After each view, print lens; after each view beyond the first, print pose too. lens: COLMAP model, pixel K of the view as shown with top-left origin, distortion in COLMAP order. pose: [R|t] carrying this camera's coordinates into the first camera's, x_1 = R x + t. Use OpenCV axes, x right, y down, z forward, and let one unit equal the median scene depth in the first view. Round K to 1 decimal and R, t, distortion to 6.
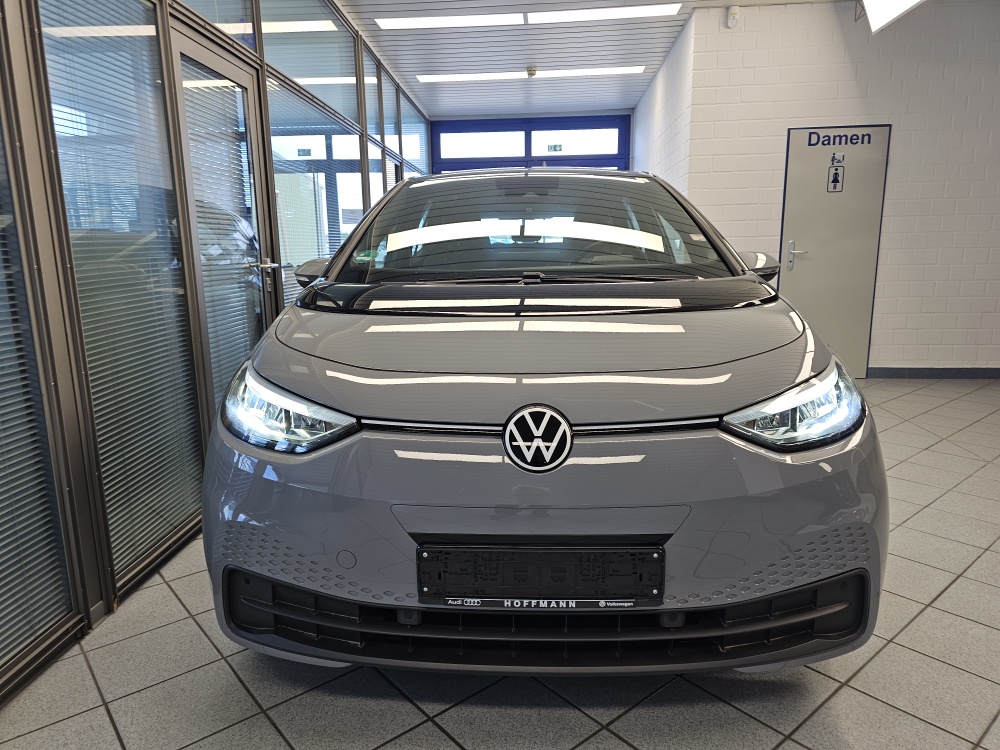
lens RADIAL K [[703.3, 0, 500.0], [0, 703.3, 375.0], [0, 0, 1]] dist [0.062696, -0.100703]
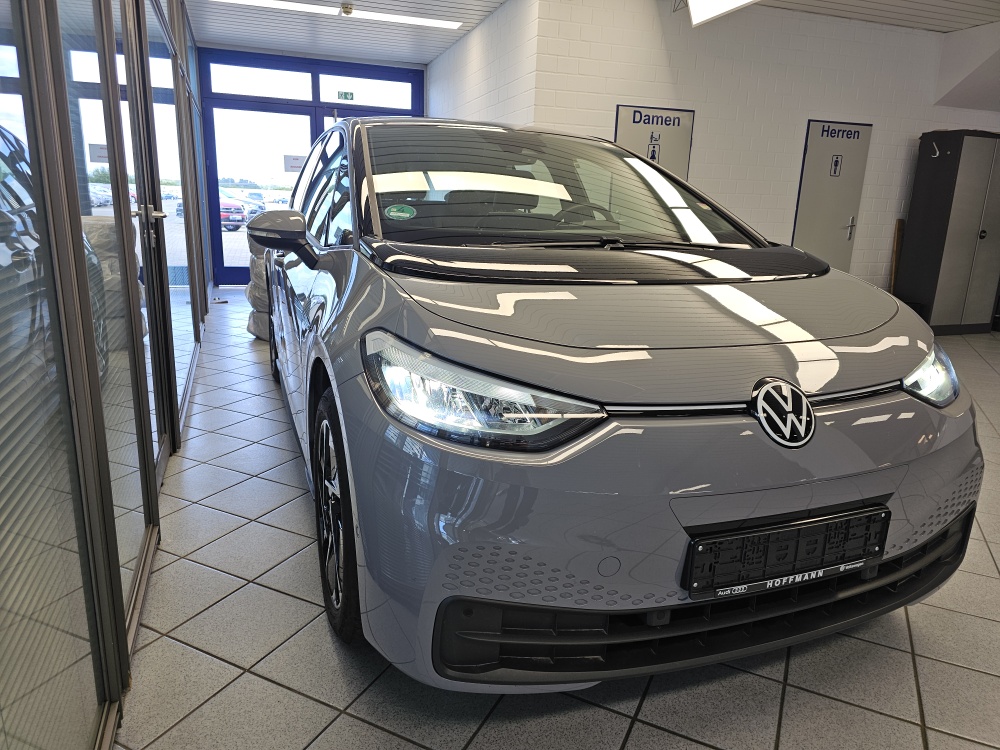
lens RADIAL K [[709.1, 0, 503.5], [0, 709.1, 375.9], [0, 0, 1]] dist [-0.003587, -0.025934]
pose [[0.907982, -0.050650, 0.415938, -0.217841], [0.027271, 0.997706, 0.061963, -0.010050], [-0.418122, -0.044918, 0.907280, 0.086773]]
